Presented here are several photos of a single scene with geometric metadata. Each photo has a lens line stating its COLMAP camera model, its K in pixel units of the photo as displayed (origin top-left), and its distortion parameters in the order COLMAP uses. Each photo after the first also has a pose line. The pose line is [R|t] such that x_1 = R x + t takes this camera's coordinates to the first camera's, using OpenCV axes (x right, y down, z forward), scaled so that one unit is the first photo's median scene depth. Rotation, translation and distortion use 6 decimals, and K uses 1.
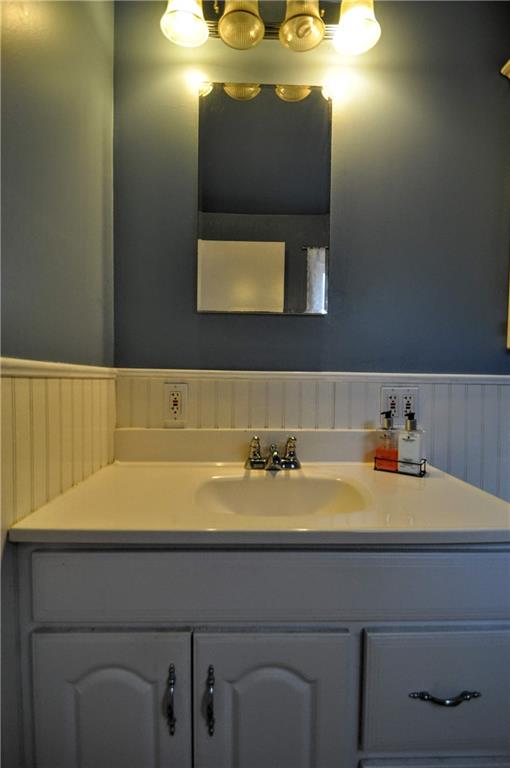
lens RADIAL K [[342.1, 0, 266.7], [0, 342.1, 388.4], [0, 0, 1]] dist [0.015555, -0.017605]
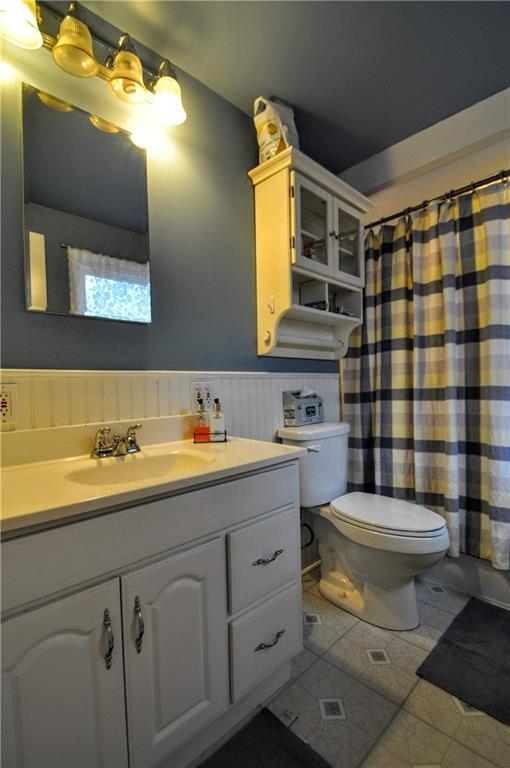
lens RADIAL K [[334.8, 0, 255.0], [0, 334.8, 384.0], [0, 0, 1]] dist [0.014857, -0.017497]
pose [[0.754138, -0.031907, 0.655940, -0.369626], [0.046419, 0.998911, -0.004778, 0.024442], [-0.655073, 0.034051, 0.754798, -0.156216]]
